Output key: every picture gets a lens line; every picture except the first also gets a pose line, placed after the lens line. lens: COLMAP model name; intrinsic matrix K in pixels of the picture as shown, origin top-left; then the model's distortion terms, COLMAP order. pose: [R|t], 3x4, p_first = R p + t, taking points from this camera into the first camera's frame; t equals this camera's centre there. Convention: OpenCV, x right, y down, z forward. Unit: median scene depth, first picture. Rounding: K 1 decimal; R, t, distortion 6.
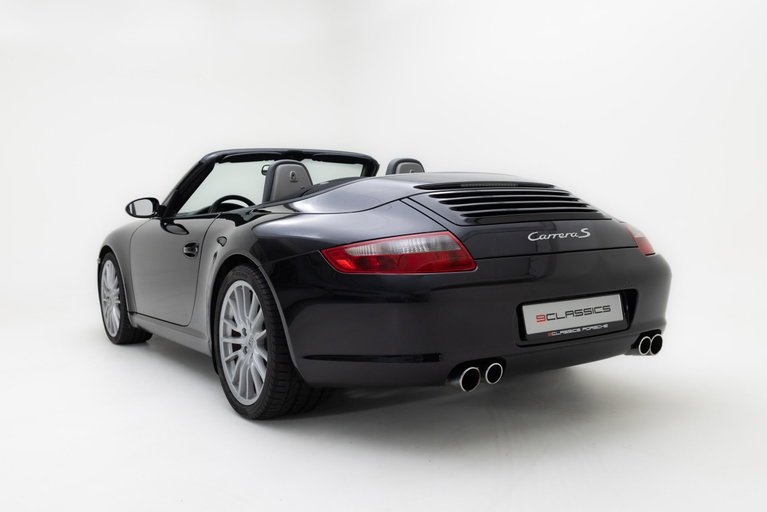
lens RADIAL K [[785.3, 0, 378.4], [0, 785.3, 253.2], [0, 0, 1]] dist [0.006169, 0.000000]
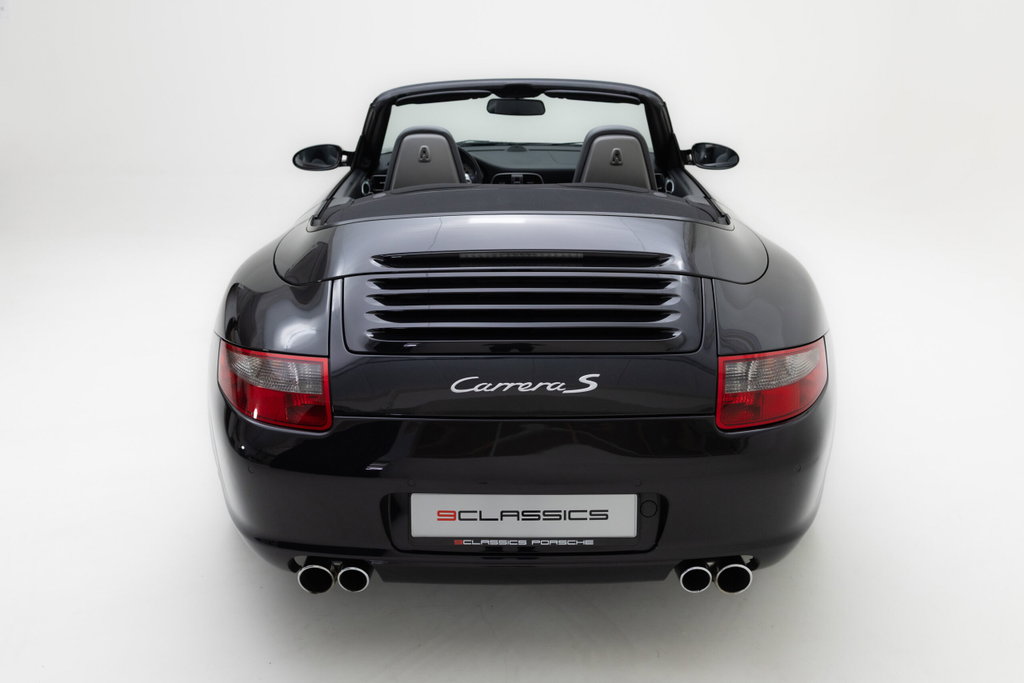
lens RADIAL K [[1048.4, 0, 519.8], [0, 1048.4, 343.6], [0, 0, 1]] dist [0.006169, 0.000000]
pose [[0.824554, 0.204894, -0.527380, 0.648130], [-0.044745, 0.952819, 0.300224, -0.295175], [0.564011, -0.223953, 0.794818, 0.373799]]
